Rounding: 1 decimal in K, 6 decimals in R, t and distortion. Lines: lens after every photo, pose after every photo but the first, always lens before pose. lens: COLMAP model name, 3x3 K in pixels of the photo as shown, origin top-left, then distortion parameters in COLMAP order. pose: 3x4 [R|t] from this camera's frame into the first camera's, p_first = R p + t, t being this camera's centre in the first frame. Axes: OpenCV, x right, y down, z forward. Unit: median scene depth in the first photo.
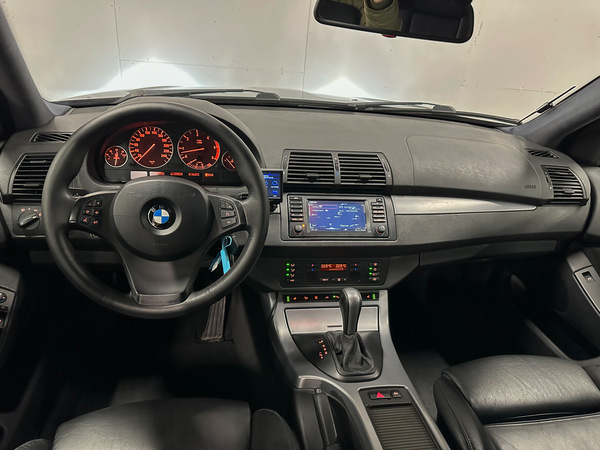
lens RADIAL K [[420.1, 0, 300.0], [0, 420.1, 225.0], [0, 0, 1]] dist [0.142797, -0.243360]
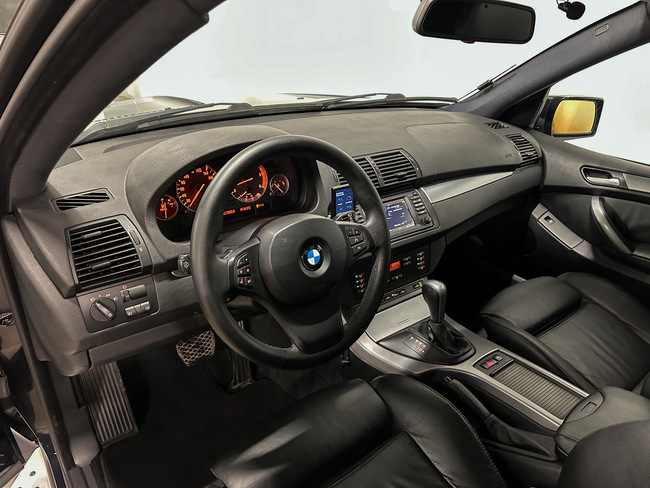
lens RADIAL K [[455.1, 0, 325.0], [0, 455.1, 244.0], [0, 0, 1]] dist [0.142797, -0.243360]
pose [[0.888031, -0.249303, 0.386328, -0.504334], [0.231349, 0.968402, 0.093137, -0.100031], [-0.397341, 0.006668, 0.917647, 0.048372]]
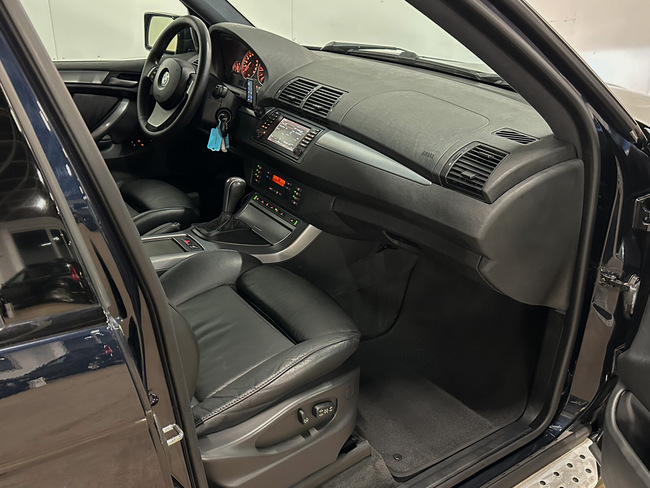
lens RADIAL K [[658.9, 0, 325.0], [0, 658.9, 244.0], [0, 0, 1]] dist [0.091166, 0.001643]
pose [[0.416320, 0.296476, -0.859523, 1.790406], [-0.423525, 0.899754, 0.105213, 0.015986], [0.804552, 0.320227, 0.500151, 0.291398]]
